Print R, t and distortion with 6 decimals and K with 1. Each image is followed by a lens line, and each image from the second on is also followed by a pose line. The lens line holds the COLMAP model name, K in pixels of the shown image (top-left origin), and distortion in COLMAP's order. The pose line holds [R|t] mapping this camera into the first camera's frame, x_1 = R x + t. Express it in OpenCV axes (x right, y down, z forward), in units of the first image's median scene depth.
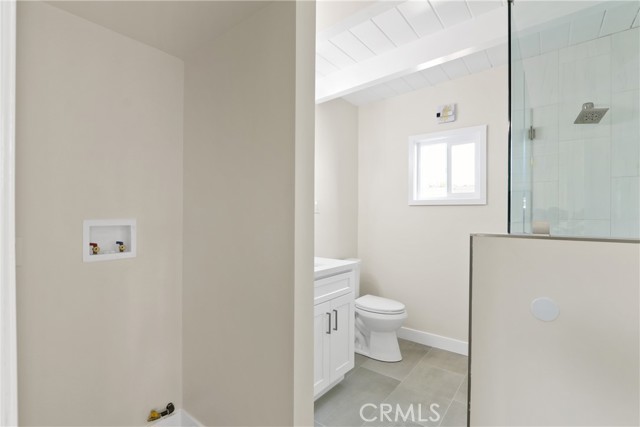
lens RADIAL K [[294.8, 0, 320.2], [0, 294.8, 211.3], [0, 0, 1]] dist [-0.013552, -0.000230]
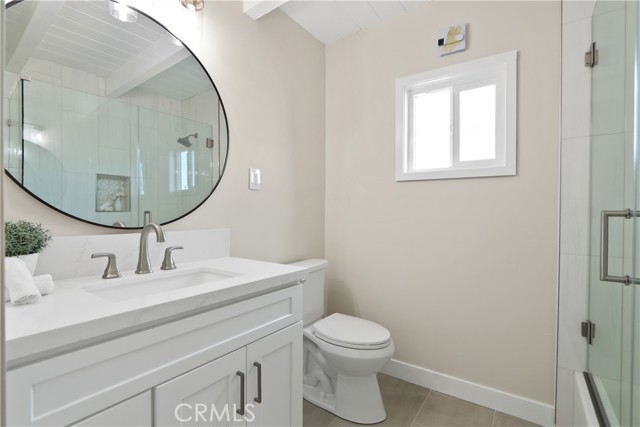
lens RADIAL K [[294.8, 0, 319.1], [0, 294.8, 216.3], [0, 0, 1]] dist [-0.013552, -0.000230]
pose [[0.998983, -0.004765, 0.044842, 0.100010], [0.003800, 0.999760, 0.021576, 0.049146], [-0.044934, -0.021383, 0.998761, 0.354665]]
